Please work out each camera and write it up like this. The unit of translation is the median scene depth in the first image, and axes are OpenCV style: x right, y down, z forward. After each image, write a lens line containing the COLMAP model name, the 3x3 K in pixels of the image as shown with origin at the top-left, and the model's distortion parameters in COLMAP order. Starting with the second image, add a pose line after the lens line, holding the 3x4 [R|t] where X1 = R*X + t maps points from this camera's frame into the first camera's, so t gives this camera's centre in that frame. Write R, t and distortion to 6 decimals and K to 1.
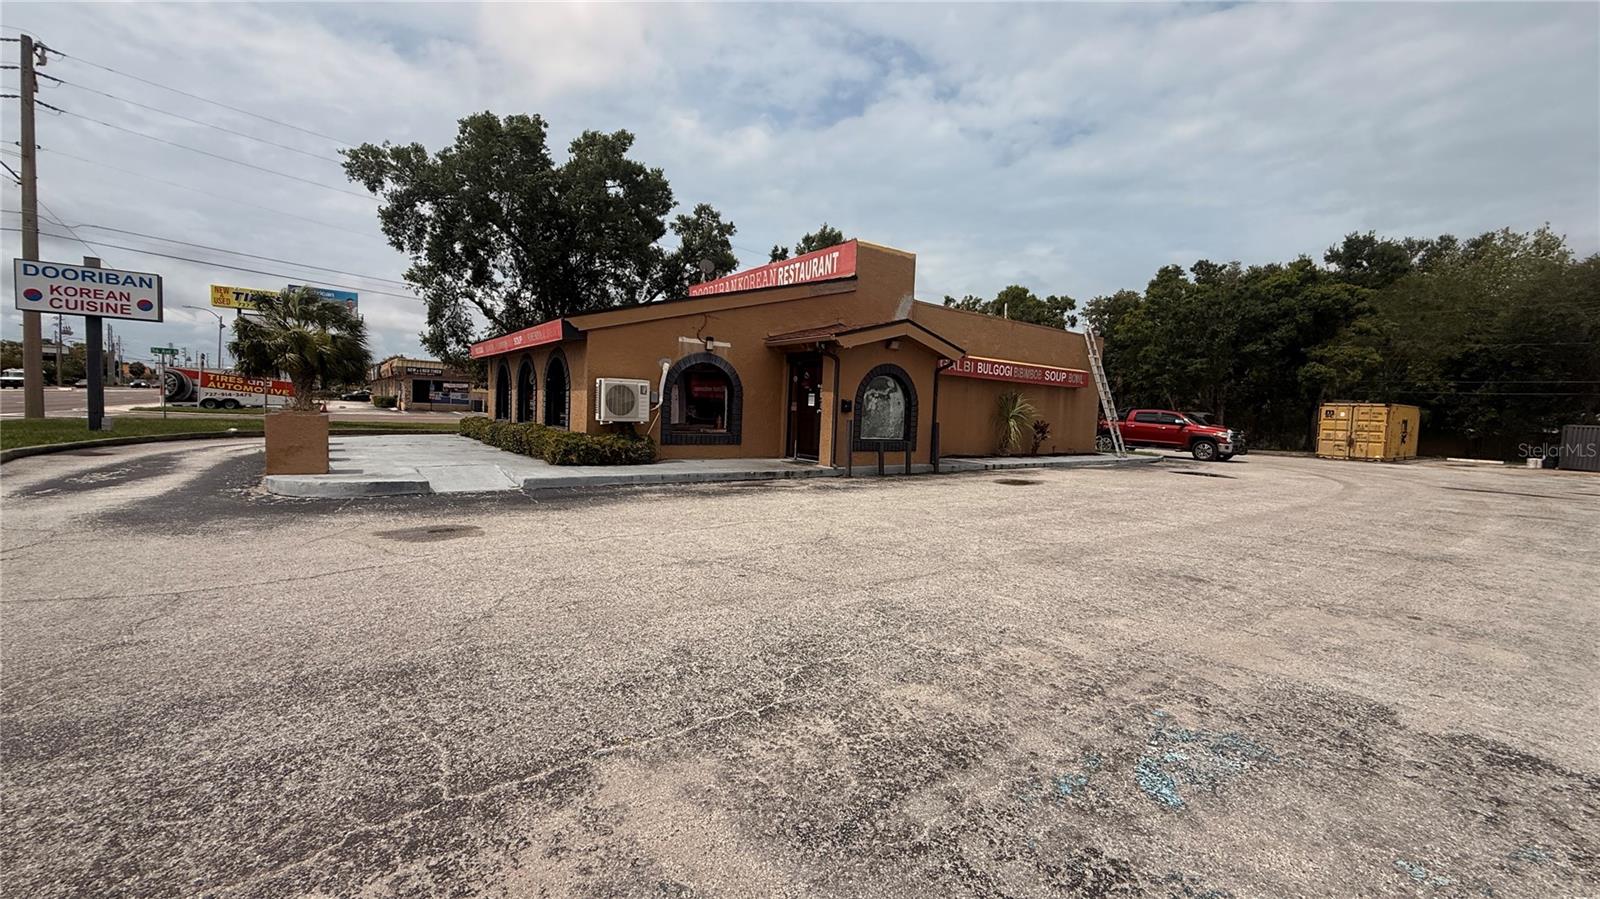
lens RADIAL K [[633.6, 0, 798.0], [0, 633.6, 446.6], [0, 0, 1]] dist [-0.000483, 0.000116]
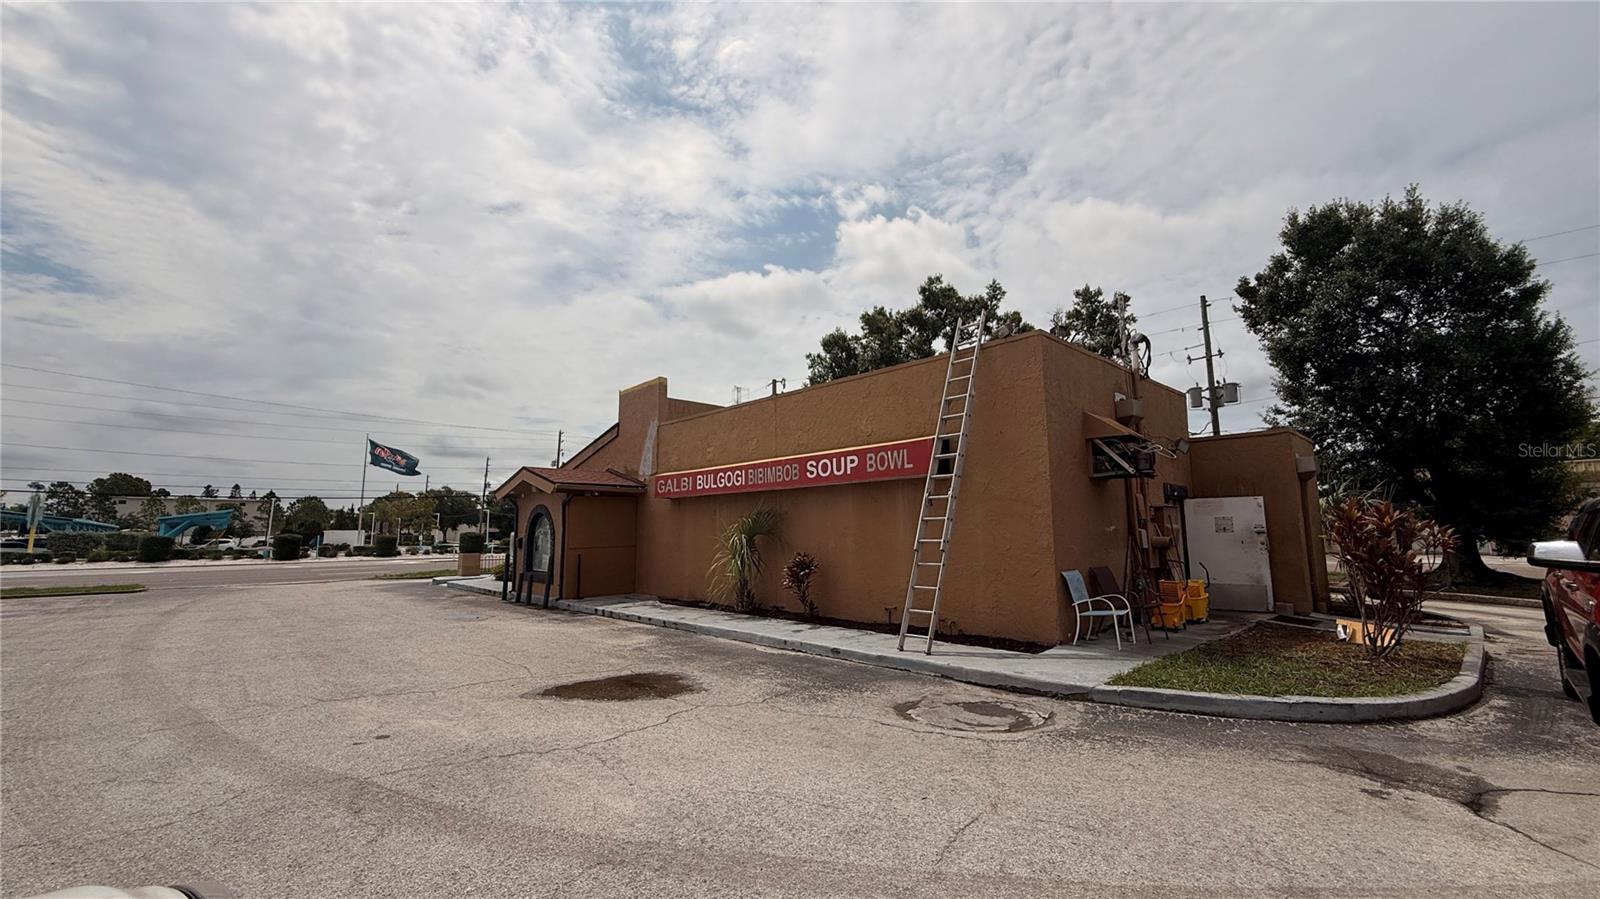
lens RADIAL K [[633.6, 0, 798.0], [0, 633.6, 446.6], [0, 0, 1]] dist [-0.000483, 0.000116]
pose [[0.125356, -0.177472, -0.976109, 1.151100], [-0.041848, 0.982049, -0.183926, -0.036218], [0.991229, 0.063904, 0.115679, 1.134231]]
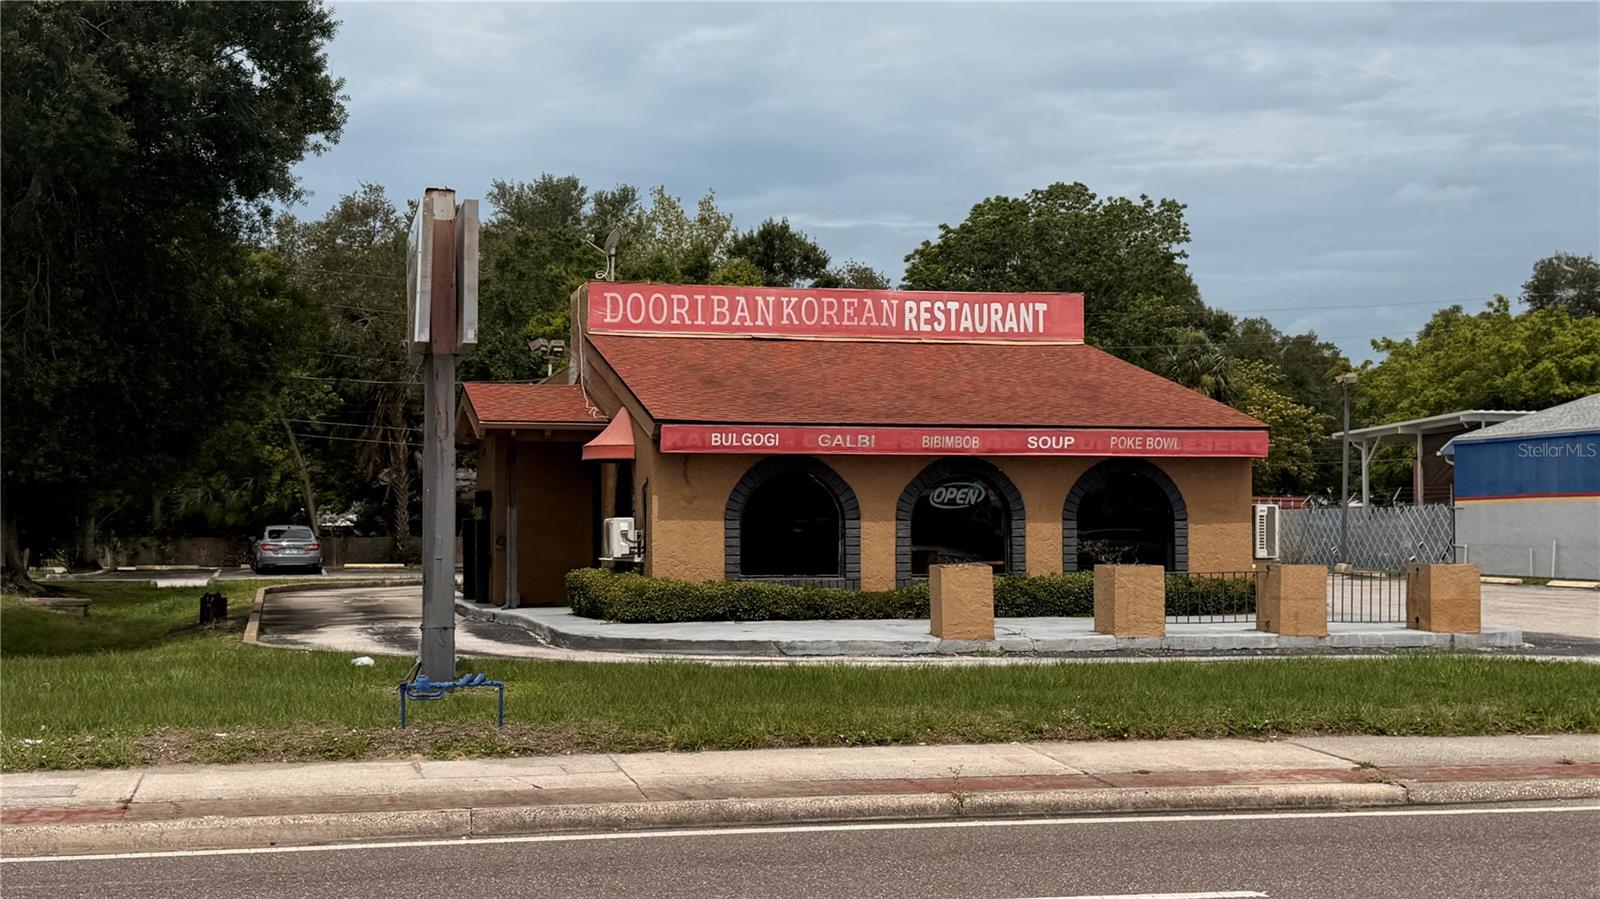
lens RADIAL K [[2086.8, 0, 800.0], [0, 2086.8, 449.5], [0, 0, 1]] dist [0.103412, -0.013146]
pose [[0.385828, -0.006233, 0.922550, -2.125107], [0.070862, 0.997223, -0.022898, -0.113124], [-0.919845, 0.074208, 0.385198, 0.372115]]
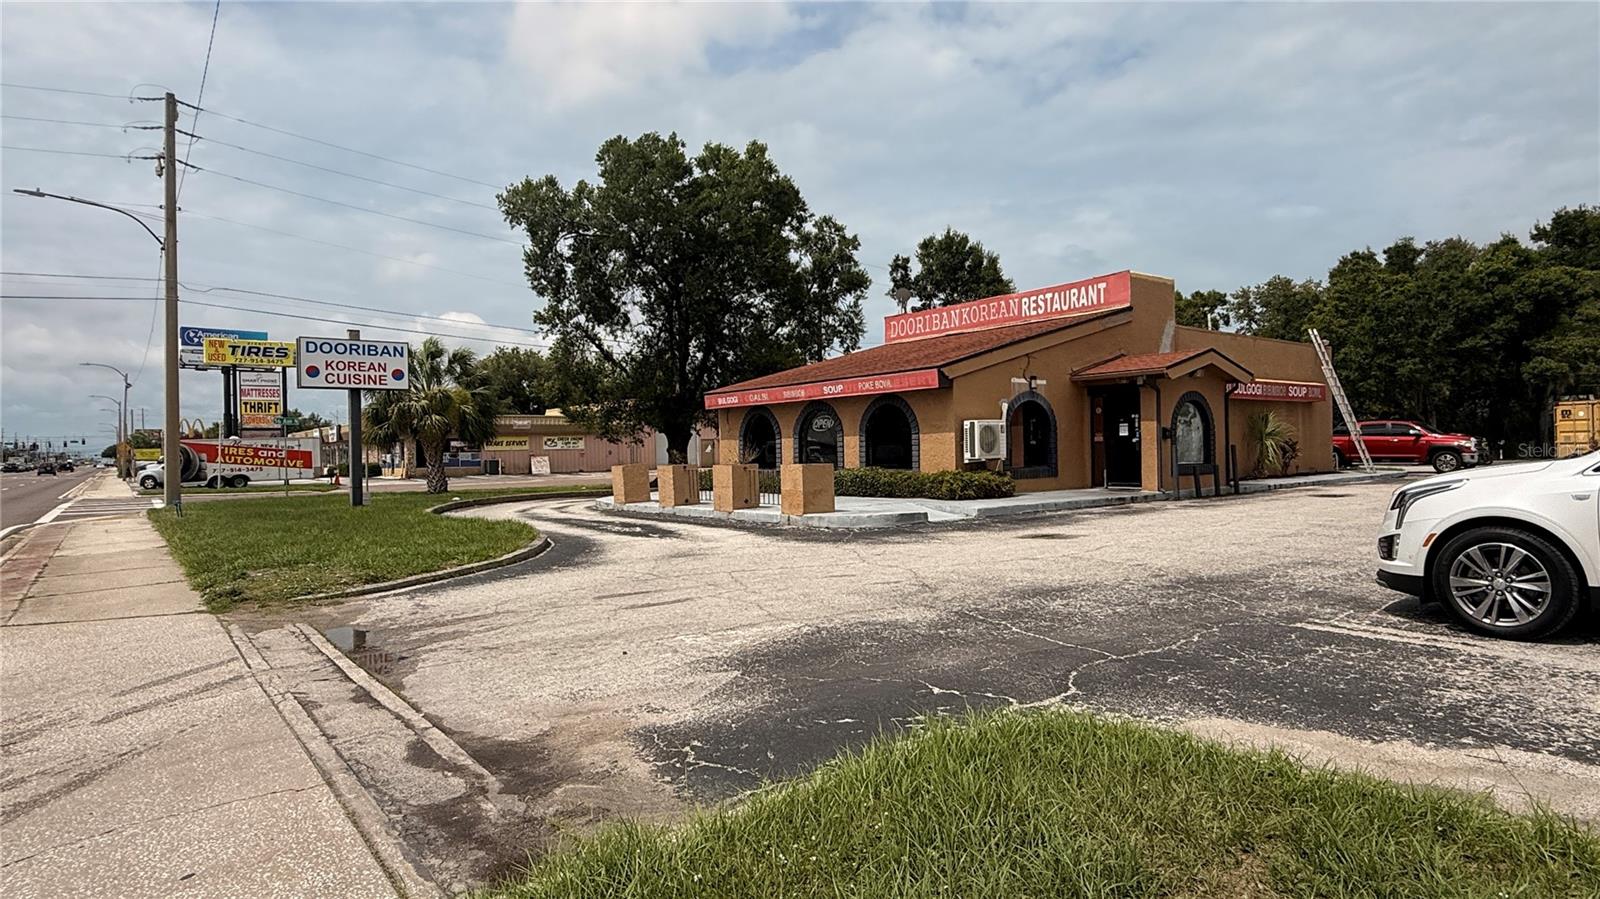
lens RADIAL K [[883.5, 0, 799.0], [0, 883.5, 454.0], [0, 0, 1]] dist [0.001056, -0.000204]
pose [[0.997988, -0.059851, 0.020925, -0.461720], [0.060923, 0.996623, -0.055049, 0.011635], [-0.017560, 0.056213, 0.998264, -0.373506]]
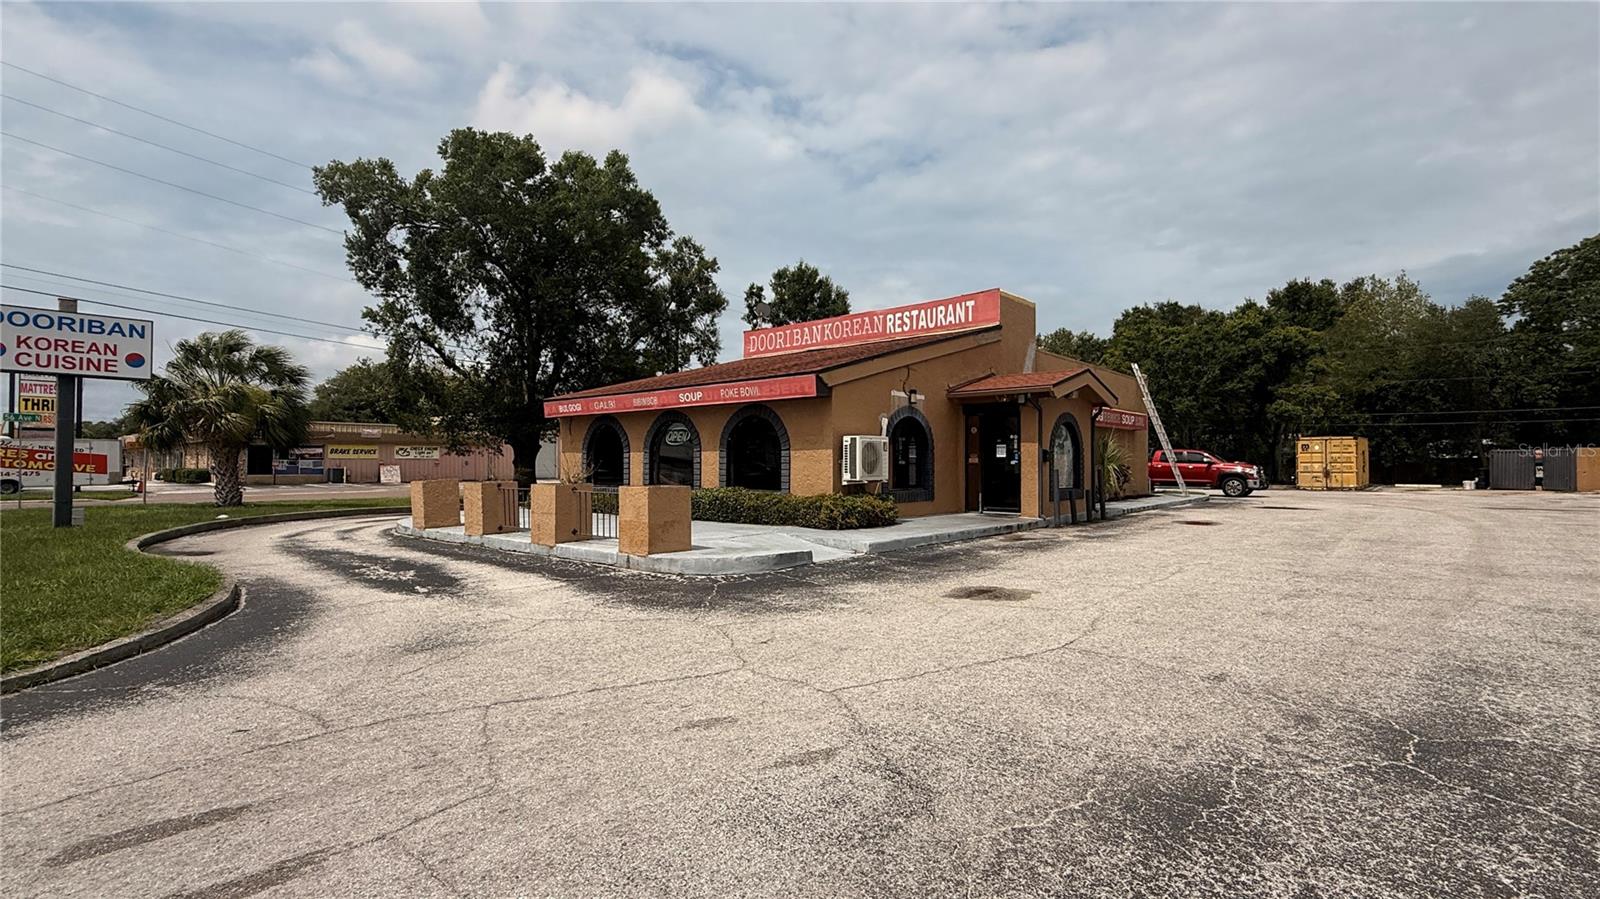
lens RADIAL K [[736.8, 0, 801.6], [0, 736.8, 450.8], [0, 0, 1]] dist [0.000511, -0.000385]
pose [[0.976063, -0.035621, 0.214551, -0.445596], [0.051273, 0.996378, -0.067835, -0.010529], [-0.211358, 0.077211, 0.974354, -0.040762]]
